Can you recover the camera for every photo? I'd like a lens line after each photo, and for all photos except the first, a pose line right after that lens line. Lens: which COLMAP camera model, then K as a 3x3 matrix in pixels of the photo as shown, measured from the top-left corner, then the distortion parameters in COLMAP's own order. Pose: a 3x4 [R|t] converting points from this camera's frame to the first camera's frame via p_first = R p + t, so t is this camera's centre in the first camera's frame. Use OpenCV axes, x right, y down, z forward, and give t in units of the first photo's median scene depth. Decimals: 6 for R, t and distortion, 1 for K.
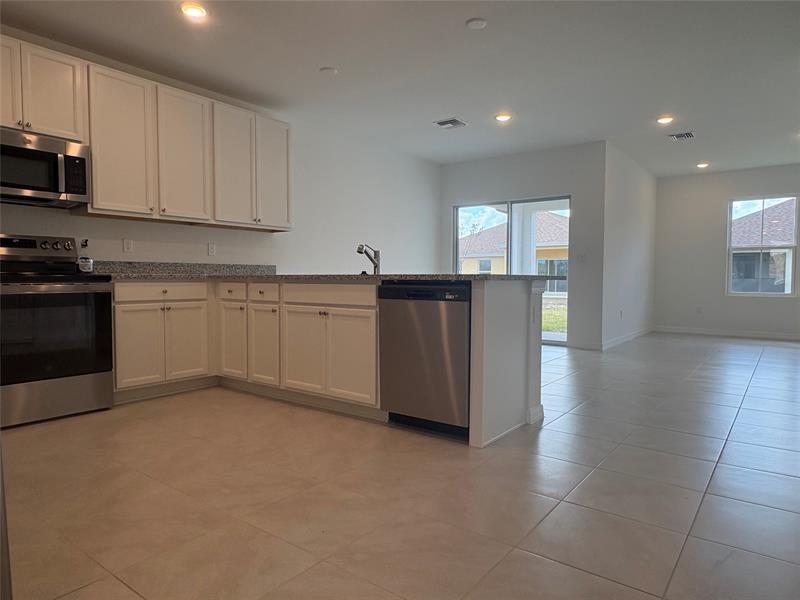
lens RADIAL K [[531.6, 0, 402.3], [0, 531.6, 300.8], [0, 0, 1]] dist [0.020251, 0.007325]
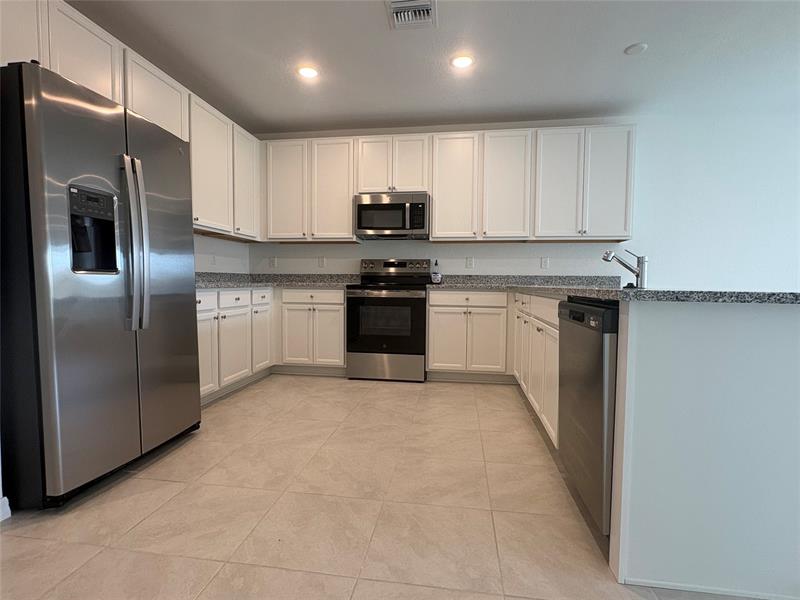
lens RADIAL K [[405.9, 0, 399.6], [0, 405.9, 301.3], [0, 0, 1]] dist [0.000909, -0.001511]
pose [[0.468183, 0.040235, -0.882715, 0.312216], [-0.051698, 0.998499, 0.018092, -0.020356], [0.882118, 0.037165, 0.469560, 0.421762]]
